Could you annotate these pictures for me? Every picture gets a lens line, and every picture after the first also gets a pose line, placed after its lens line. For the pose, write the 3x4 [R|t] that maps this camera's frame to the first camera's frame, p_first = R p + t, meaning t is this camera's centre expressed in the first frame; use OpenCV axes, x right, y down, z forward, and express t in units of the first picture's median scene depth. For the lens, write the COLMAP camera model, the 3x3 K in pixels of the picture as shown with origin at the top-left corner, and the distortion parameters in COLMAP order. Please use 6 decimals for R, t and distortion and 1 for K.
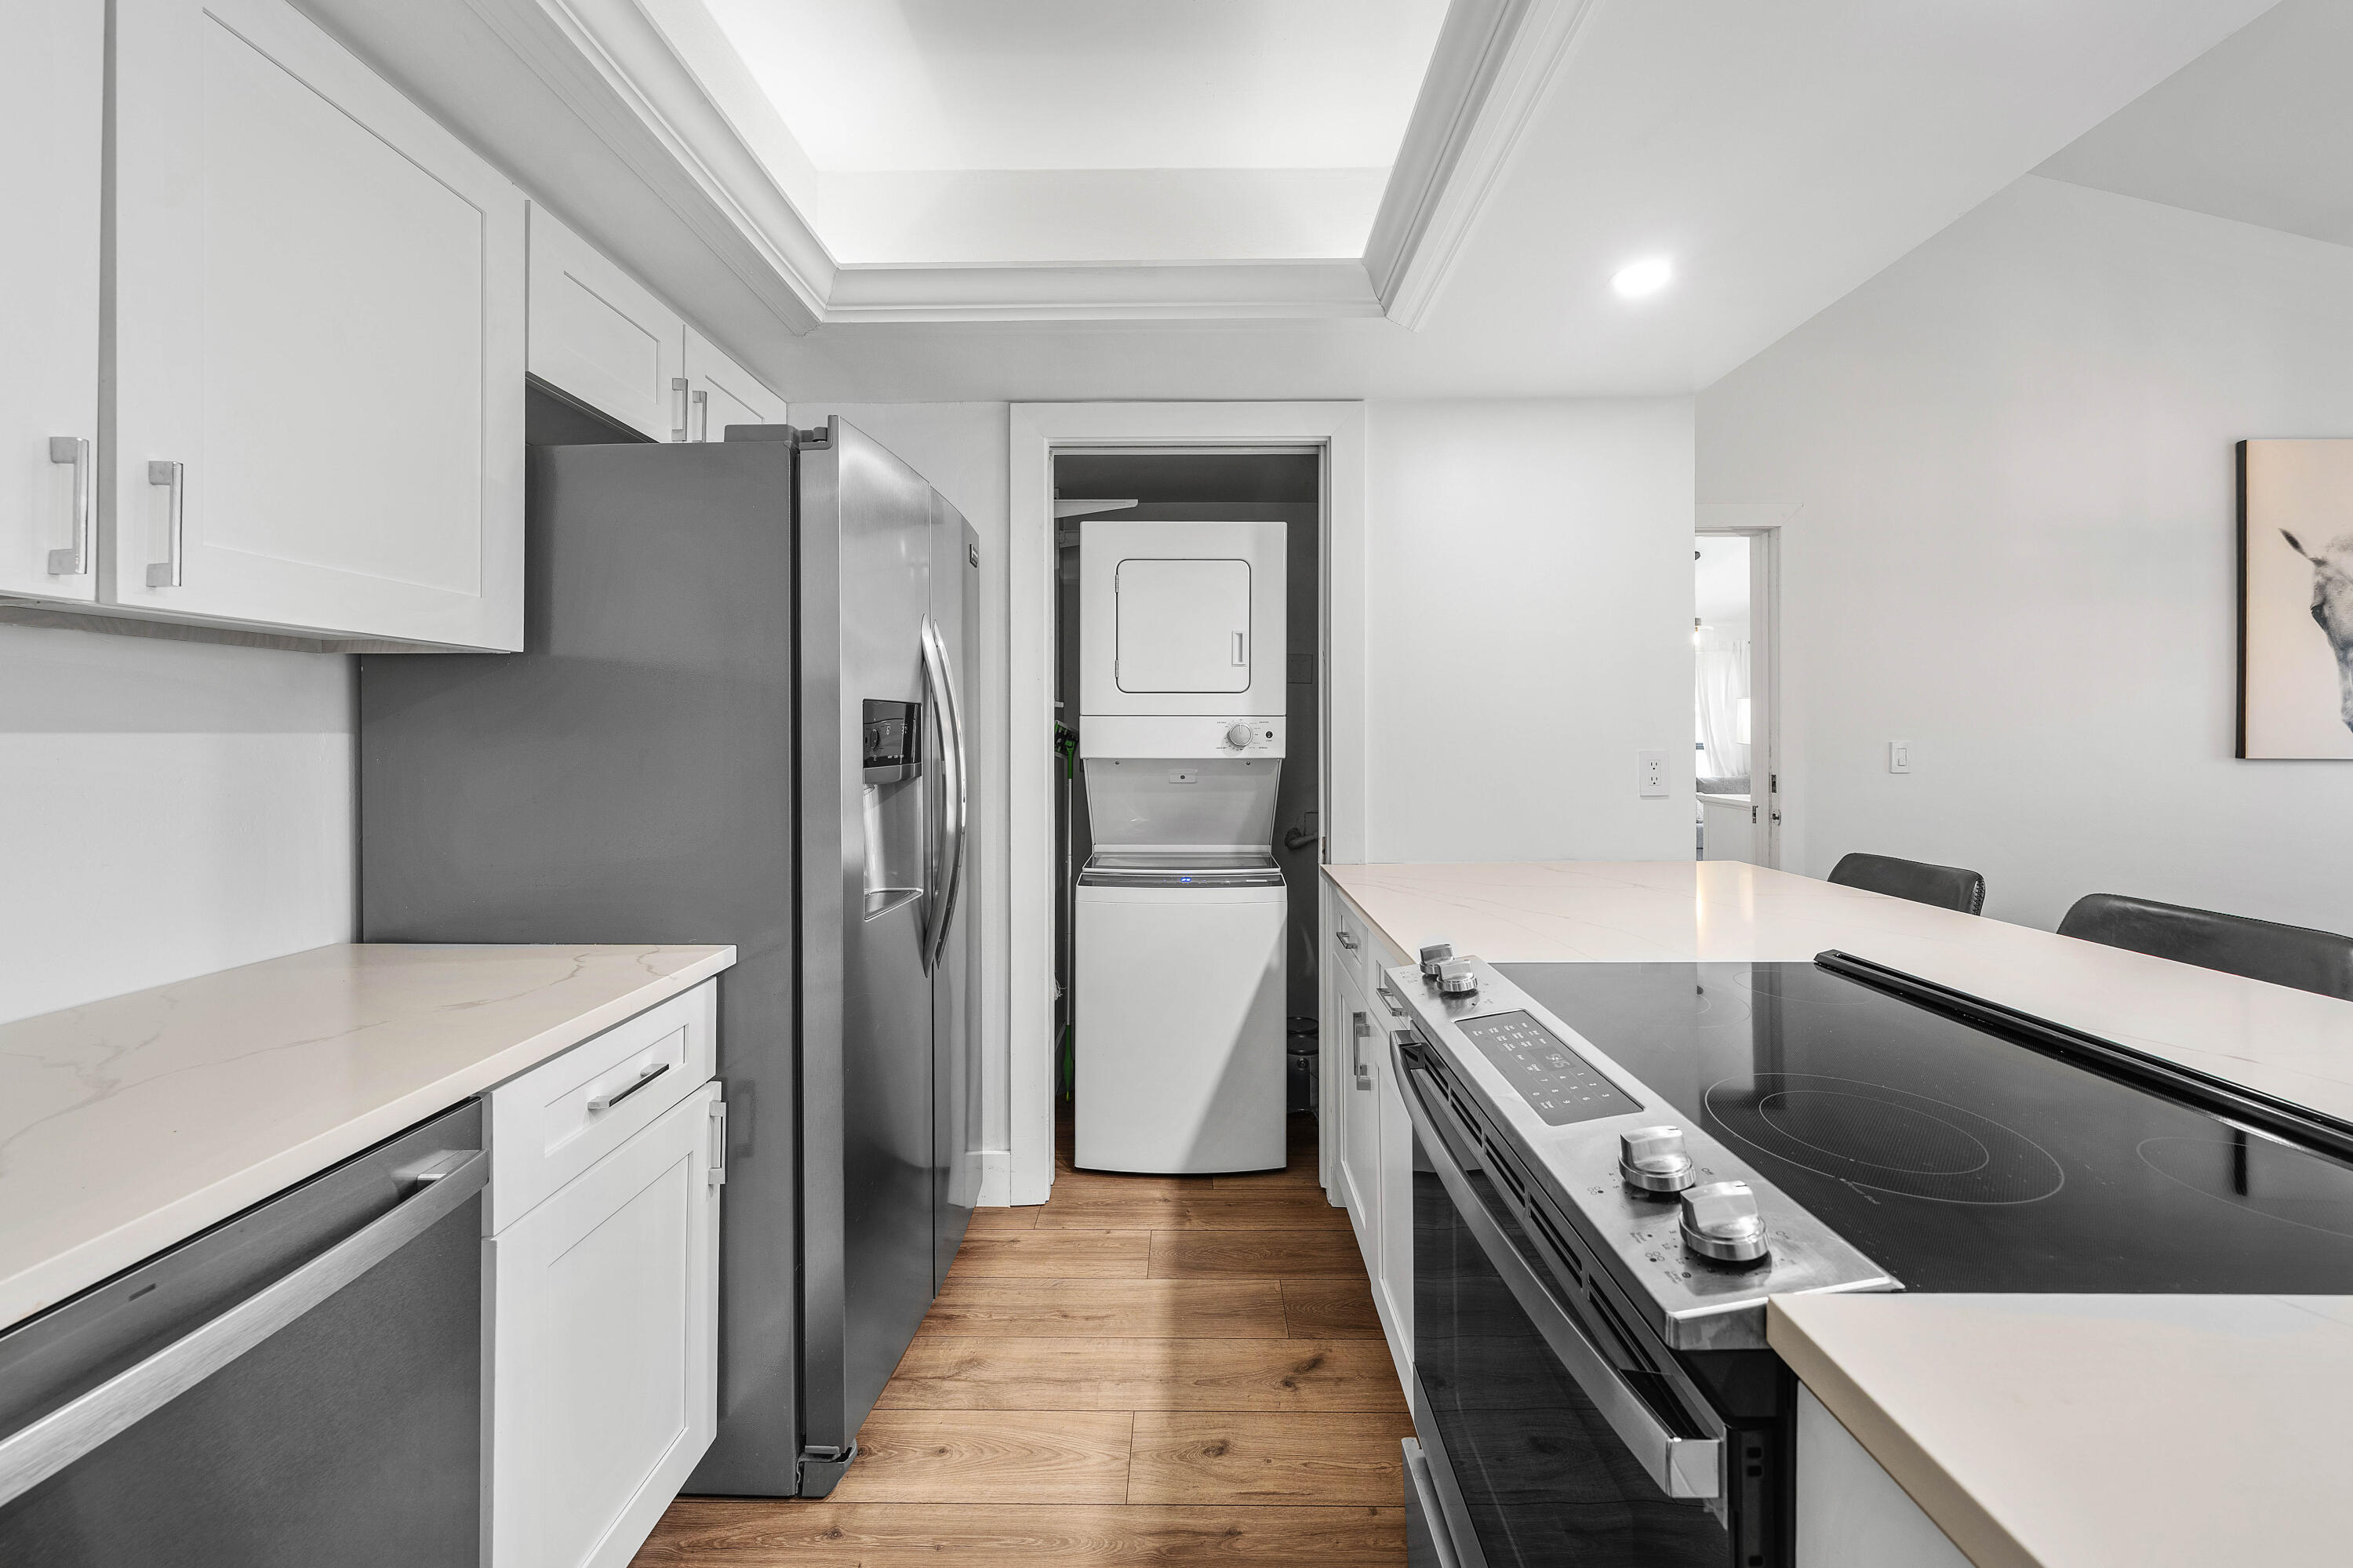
lens RADIAL K [[804.7, 0, 1172.2], [0, 804.7, 728.4], [0, 0, 1]] dist [-0.001198, -0.000098]
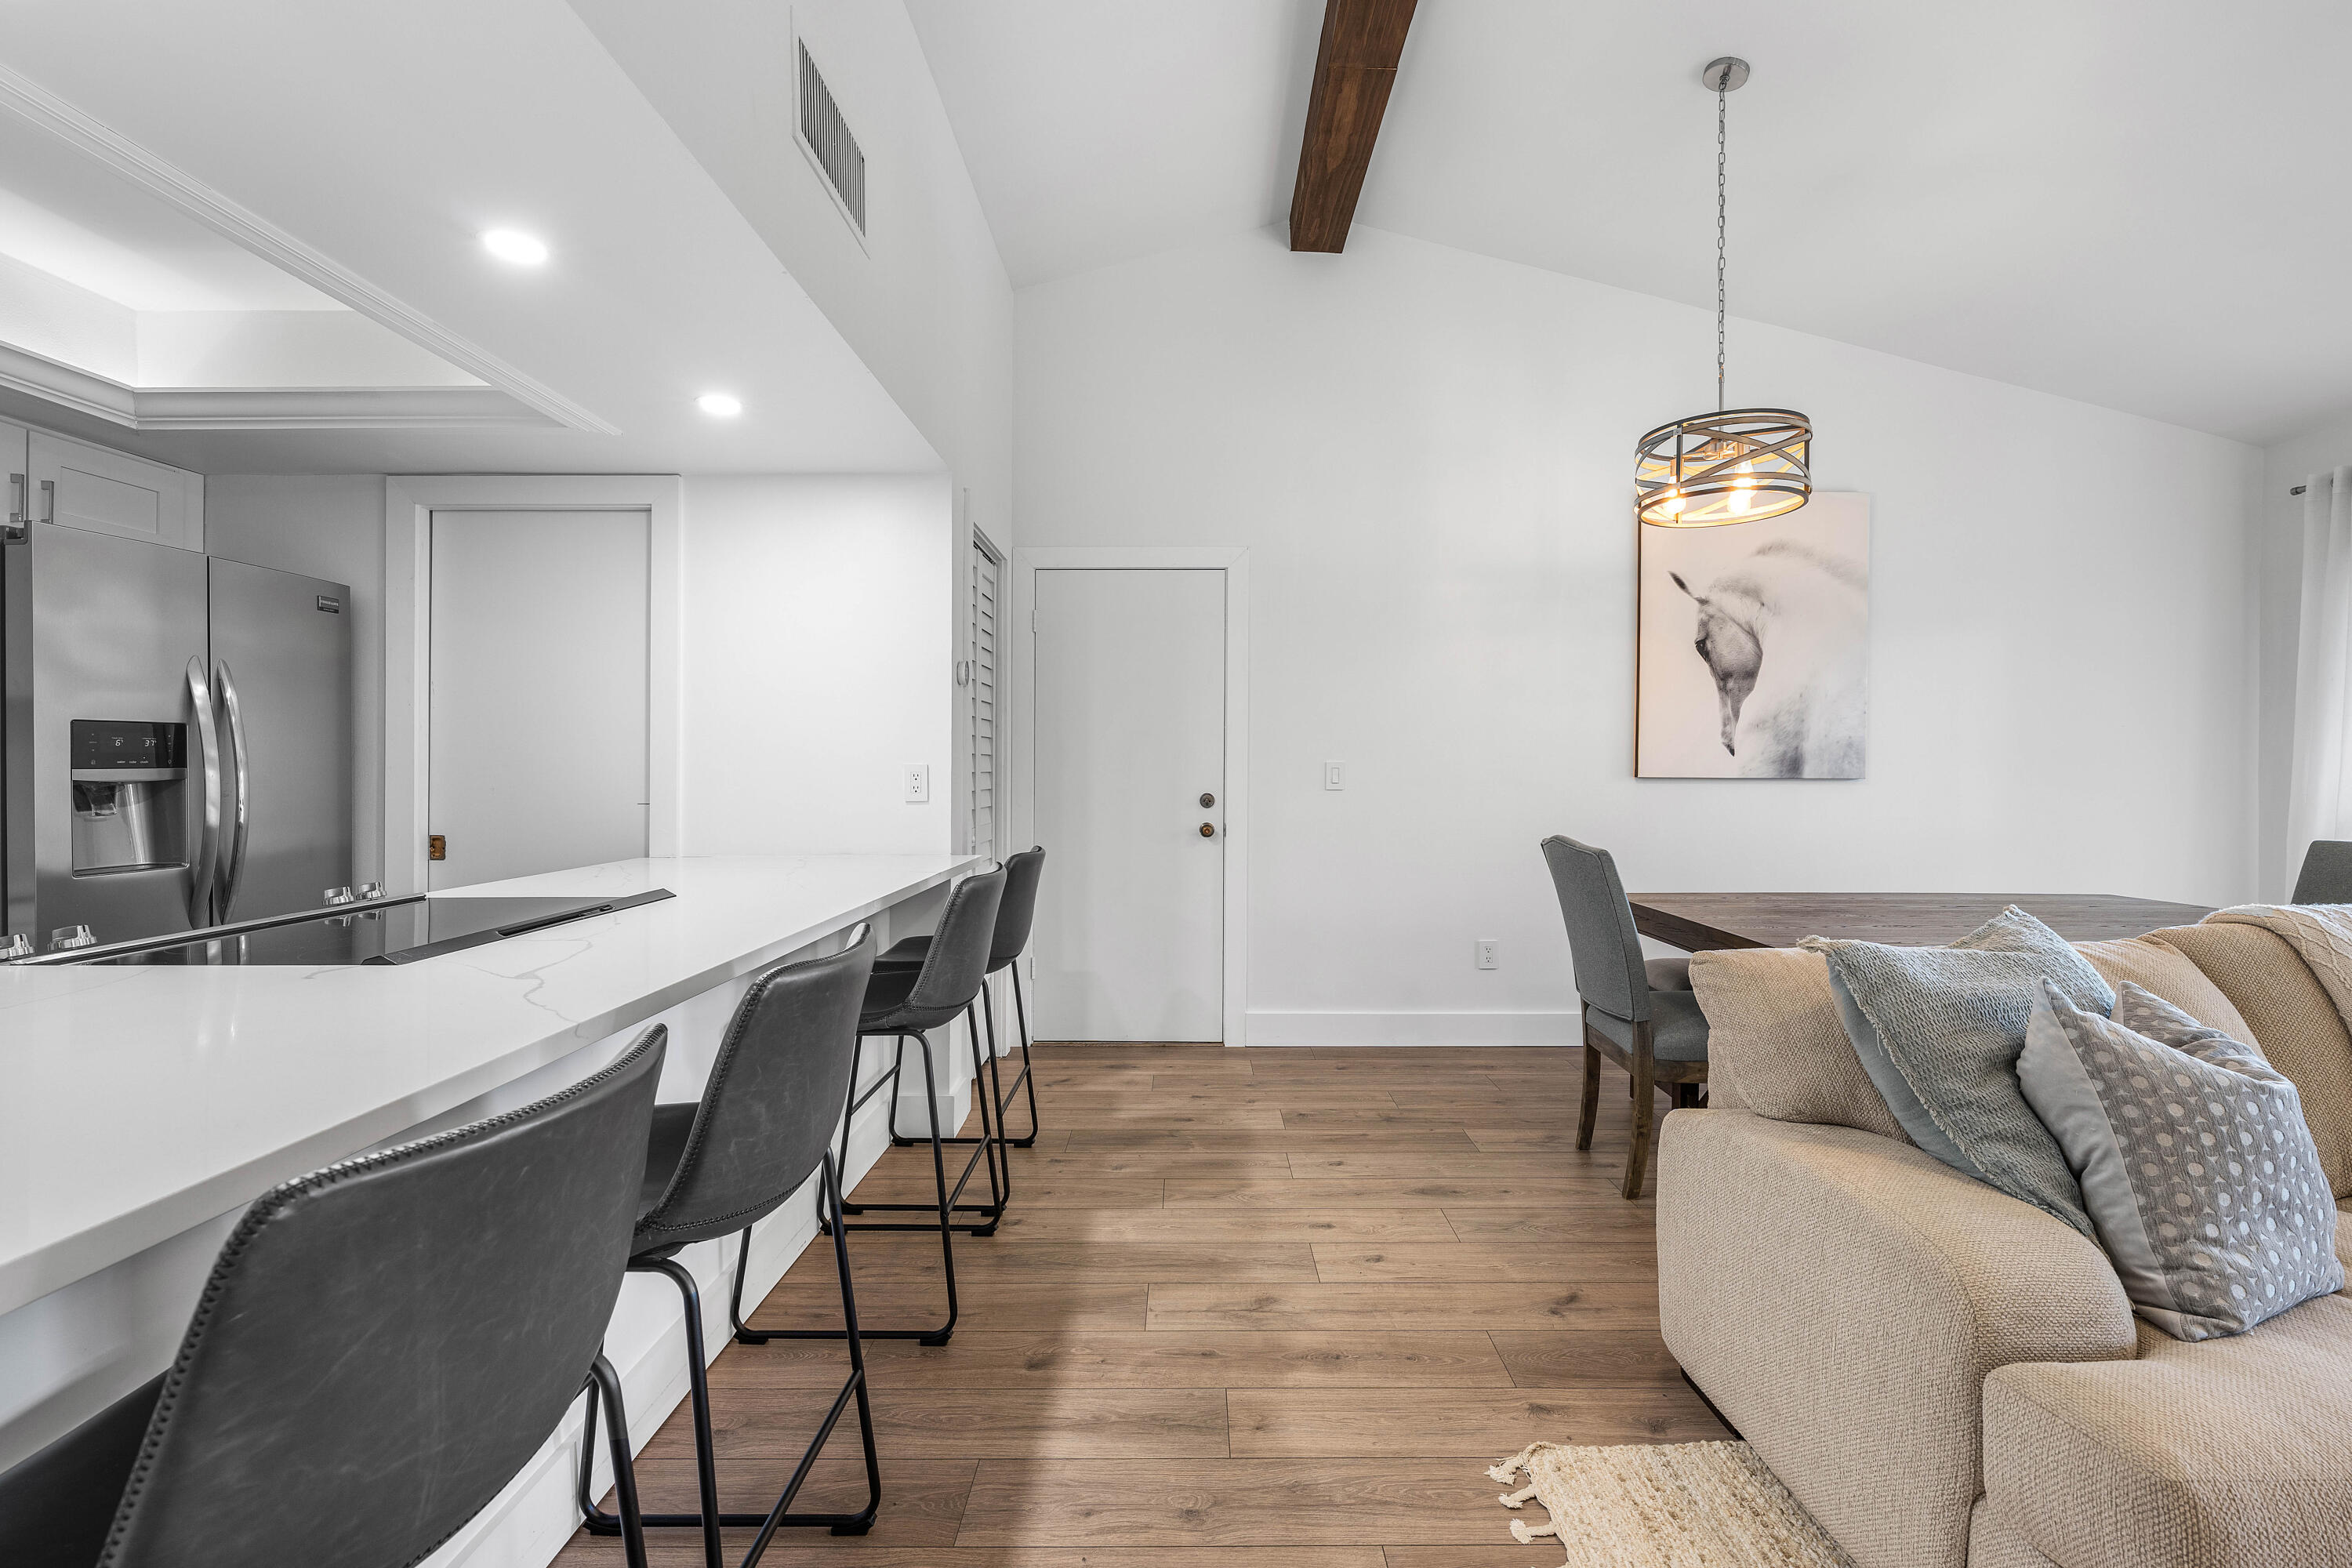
lens RADIAL K [[986.5, 0, 1196.7], [0, 986.5, 779.0], [0, 0, 1]] dist [-0.001484, -0.000329]
pose [[0.999350, 0.002785, 0.035933, 1.287220], [-0.003770, 0.999618, 0.027369, 0.009086], [-0.035843, -0.027487, 0.998979, -0.659659]]
